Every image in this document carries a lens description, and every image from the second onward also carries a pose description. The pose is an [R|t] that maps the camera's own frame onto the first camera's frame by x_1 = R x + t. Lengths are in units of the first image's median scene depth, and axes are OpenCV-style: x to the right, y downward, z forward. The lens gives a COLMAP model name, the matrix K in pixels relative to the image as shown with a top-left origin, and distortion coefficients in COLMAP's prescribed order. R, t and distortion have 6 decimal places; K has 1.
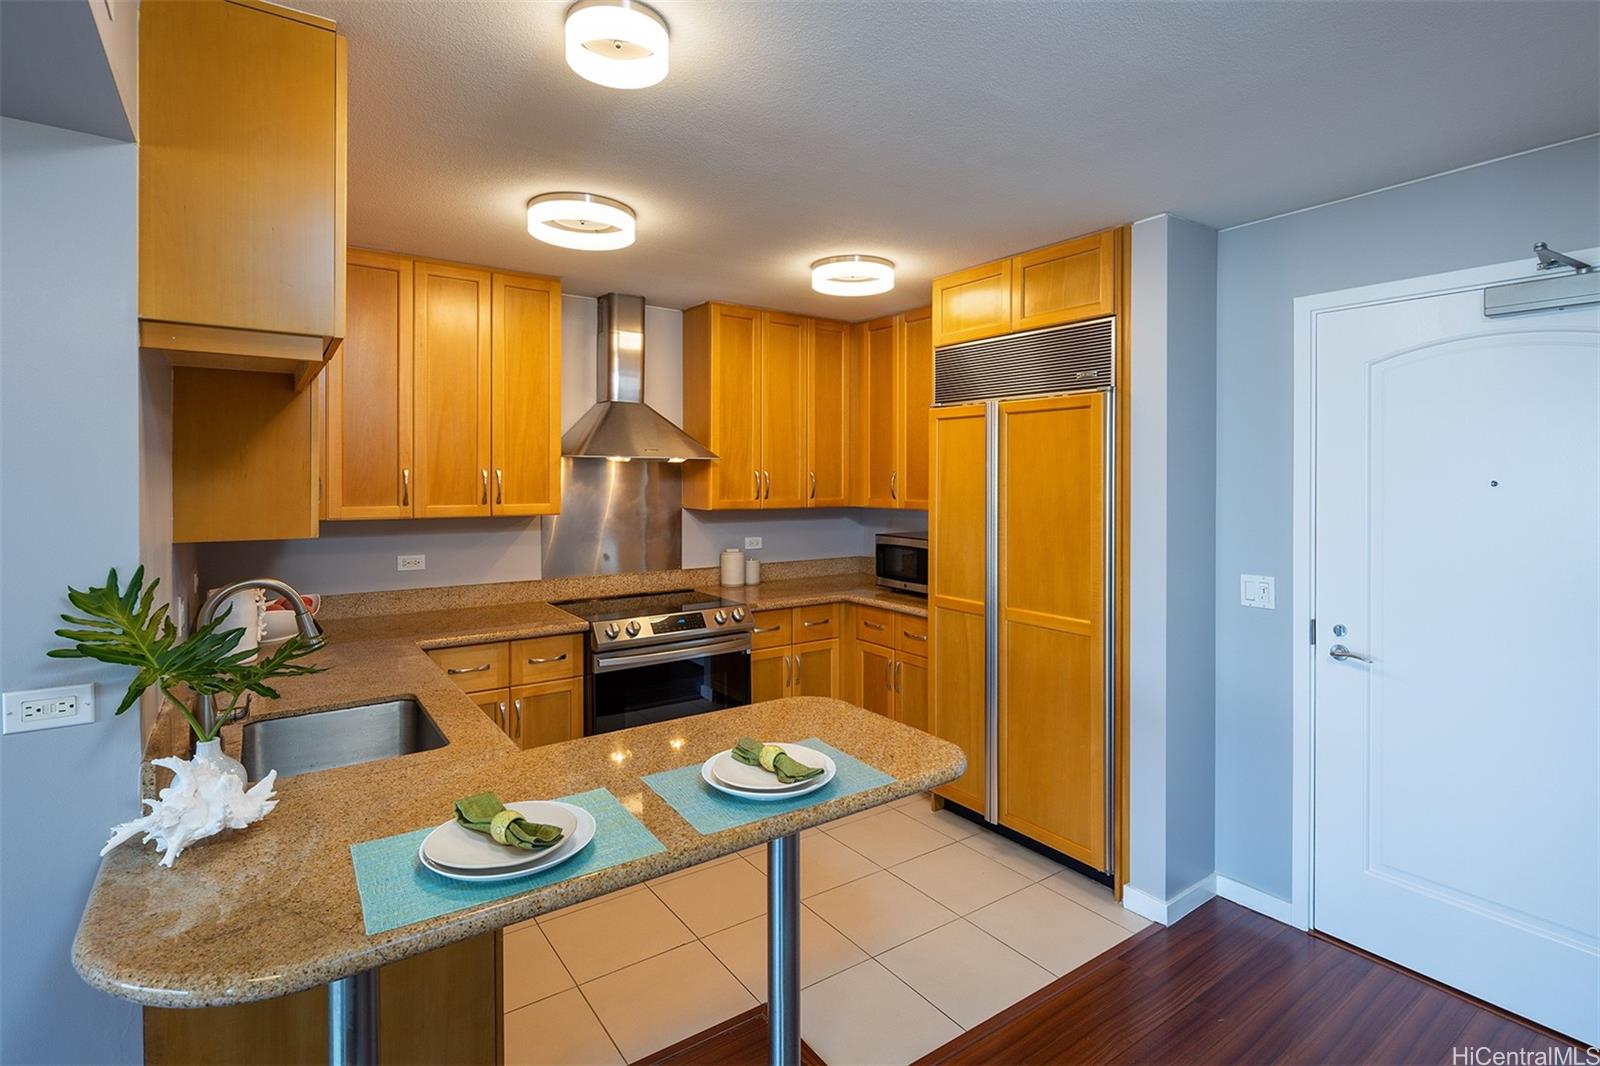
lens RADIAL K [[783.1, 0, 791.0], [0, 783.1, 466.5], [0, 0, 1]] dist [0.008877, -0.006180]
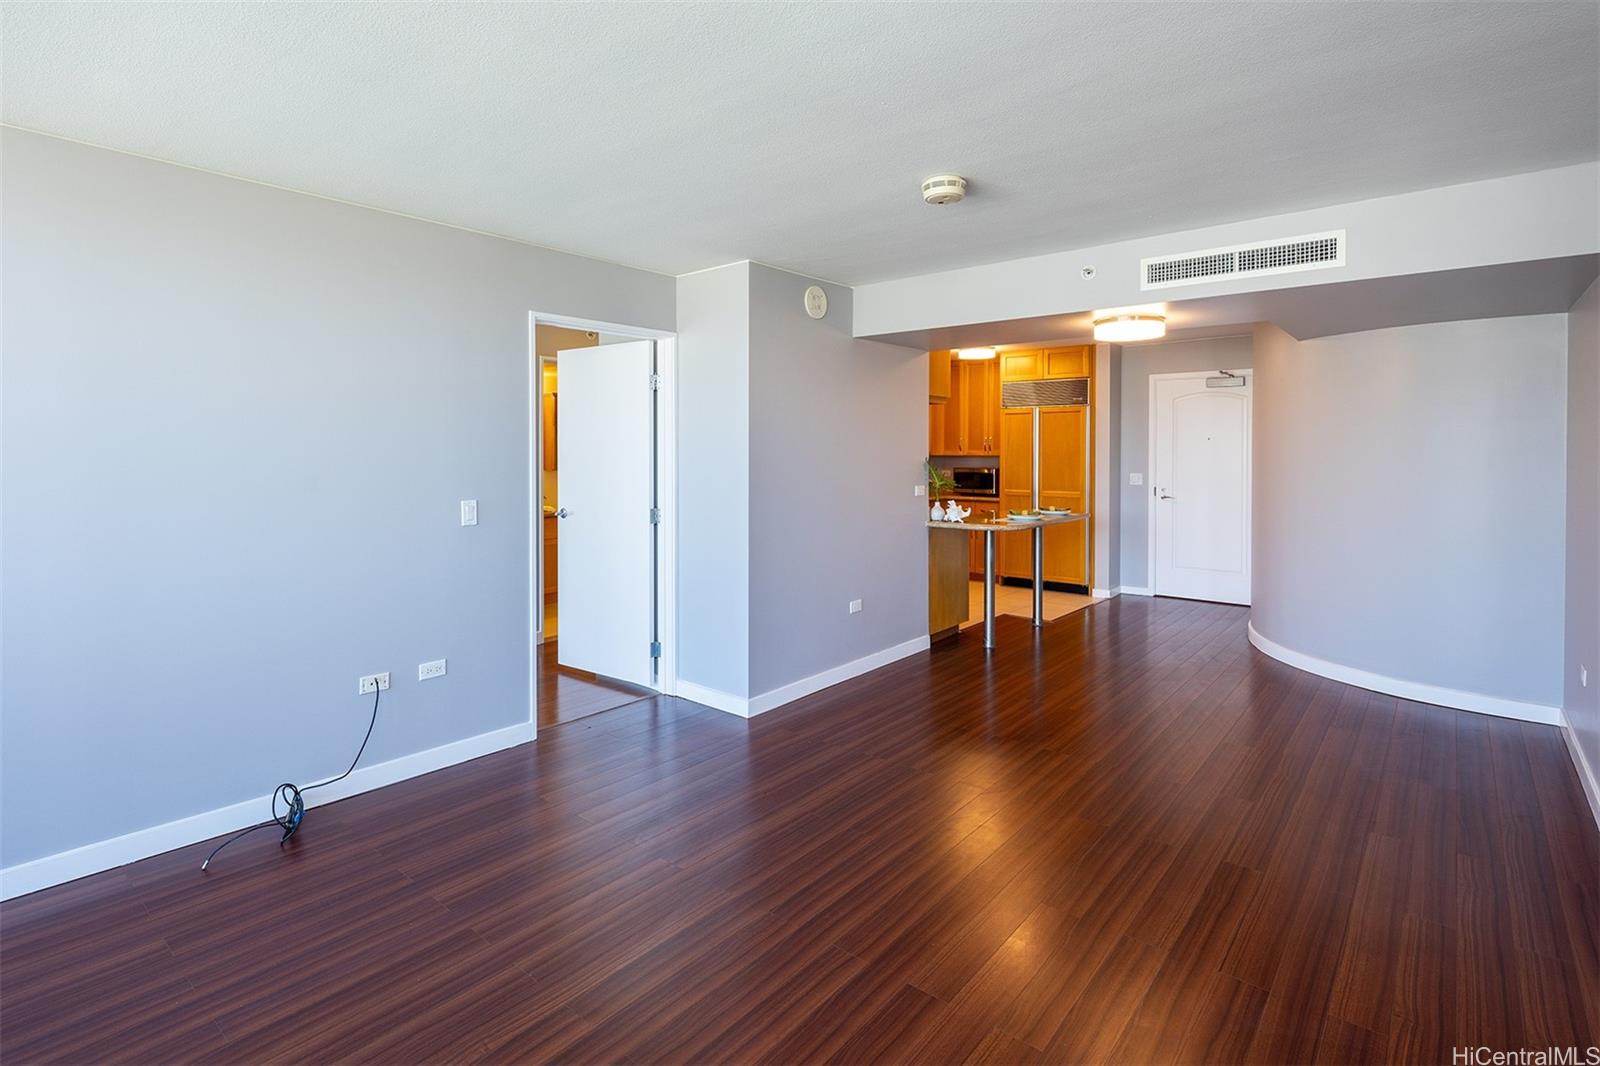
lens RADIAL K [[783.1, 0, 799.1], [0, 783.1, 443.1], [0, 0, 1]] dist [0.008877, -0.006180]
pose [[0.967212, -0.004427, 0.253934, -1.218815], [0.002858, 0.999974, 0.006545, 0.010617], [-0.253956, -0.005605, 0.967199, -1.329736]]
